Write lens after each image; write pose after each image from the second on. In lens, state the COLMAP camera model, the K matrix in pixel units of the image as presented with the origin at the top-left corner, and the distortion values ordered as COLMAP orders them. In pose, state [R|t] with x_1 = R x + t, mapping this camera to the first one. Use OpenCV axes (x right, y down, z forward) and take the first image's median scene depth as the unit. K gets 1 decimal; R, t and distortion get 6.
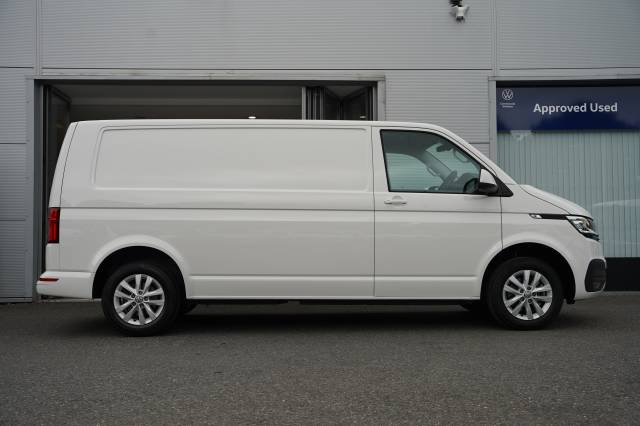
lens RADIAL K [[782.6, 0, 317.7], [0, 782.6, 215.4], [0, 0, 1]] dist [0.060763, 0.000000]
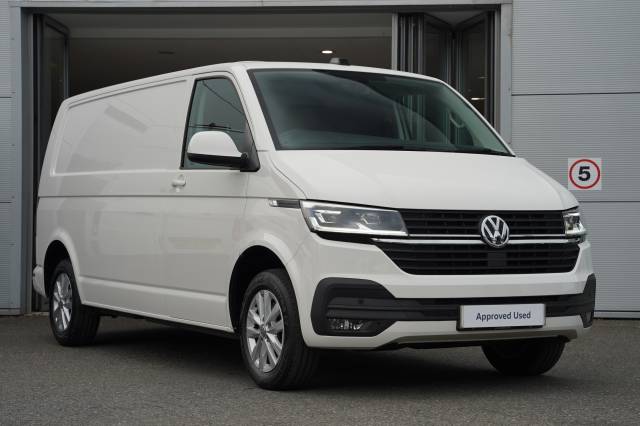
lens RADIAL K [[1265.2, 0, 320.9], [0, 1265.2, 214.2], [0, 0, 1]] dist [0.235108, 0.000000]
pose [[0.994672, 0.005622, -0.102936, 0.035019], [-0.003386, 0.999755, 0.021886, -0.009986], [0.103034, -0.021421, 0.994447, -0.143590]]
